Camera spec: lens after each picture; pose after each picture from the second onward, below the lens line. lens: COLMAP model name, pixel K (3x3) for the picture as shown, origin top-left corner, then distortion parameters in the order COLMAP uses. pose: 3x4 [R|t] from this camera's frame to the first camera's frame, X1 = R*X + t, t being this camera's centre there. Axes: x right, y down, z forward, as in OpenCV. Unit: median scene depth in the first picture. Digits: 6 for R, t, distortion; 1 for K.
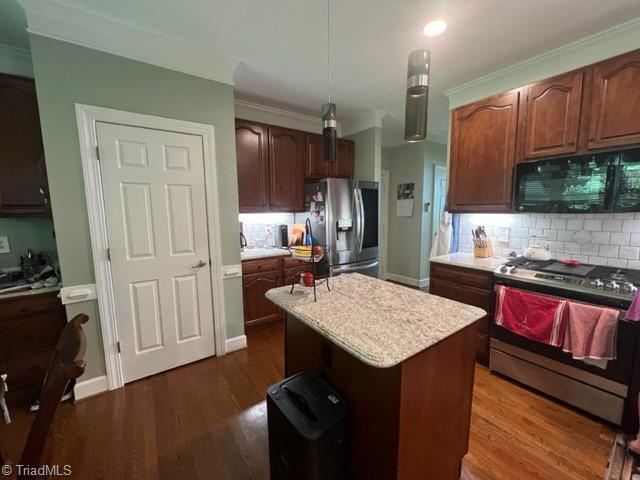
lens RADIAL K [[271.4, 0, 333.7], [0, 271.4, 239.4], [0, 0, 1]] dist [0.000043, -0.000095]
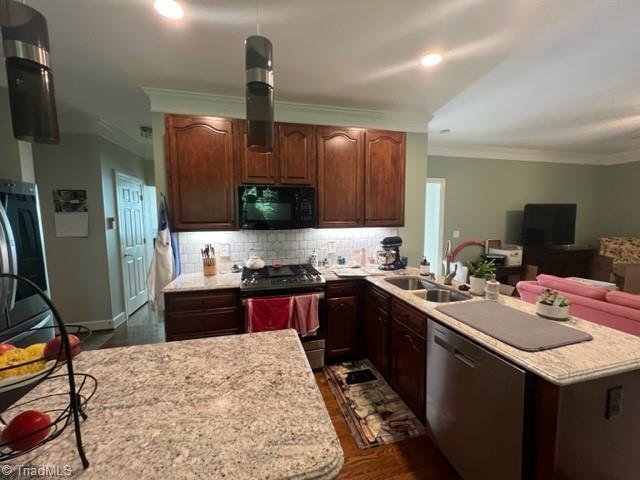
lens RADIAL K [[251.7, 0, 322.8], [0, 251.7, 238.7], [0, 0, 1]] dist [-0.010640, -0.000086]
pose [[0.375961, -0.066626, 0.924237, -0.151534], [0.101572, 0.994365, 0.030364, -0.056665], [-0.921052, 0.082460, 0.380610, 0.281454]]
